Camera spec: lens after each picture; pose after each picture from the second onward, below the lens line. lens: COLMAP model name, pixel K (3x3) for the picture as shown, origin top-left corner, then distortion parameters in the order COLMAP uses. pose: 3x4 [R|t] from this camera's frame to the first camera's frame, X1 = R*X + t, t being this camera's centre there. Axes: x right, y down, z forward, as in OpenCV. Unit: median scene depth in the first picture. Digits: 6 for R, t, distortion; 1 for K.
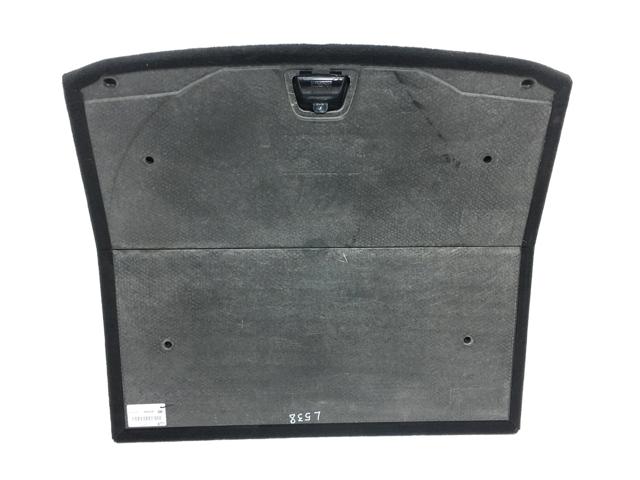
lens RADIAL K [[535.5, 0, 320.9], [0, 535.5, 240.0], [0, 0, 1]] dist [0.070512, -0.083506]
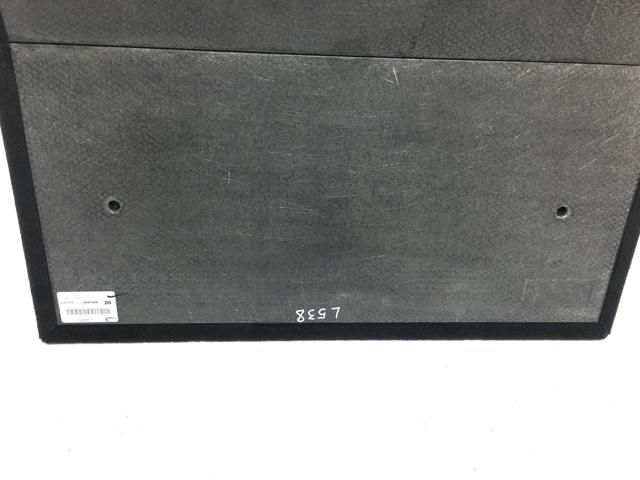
lens RADIAL K [[535.5, 0, 320.5], [0, 535.5, 241.2], [0, 0, 1]] dist [0.070512, -0.083506]
pose [[0.998200, 0.024563, 0.054712, -0.071389], [-0.035133, 0.978850, 0.201538, 0.098953], [-0.048604, -0.203097, 0.977952, 0.351666]]
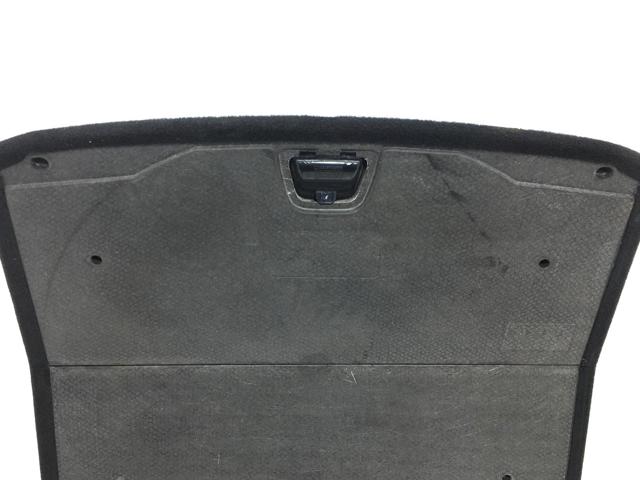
lens RADIAL K [[535.5, 0, 319.1], [0, 535.5, 239.8], [0, 0, 1]] dist [0.070512, -0.083506]
pose [[0.999741, 0.012964, 0.018694, -0.021258], [-0.013047, 0.999906, 0.004327, -0.167891], [-0.018637, -0.004570, 0.999816, 0.224831]]
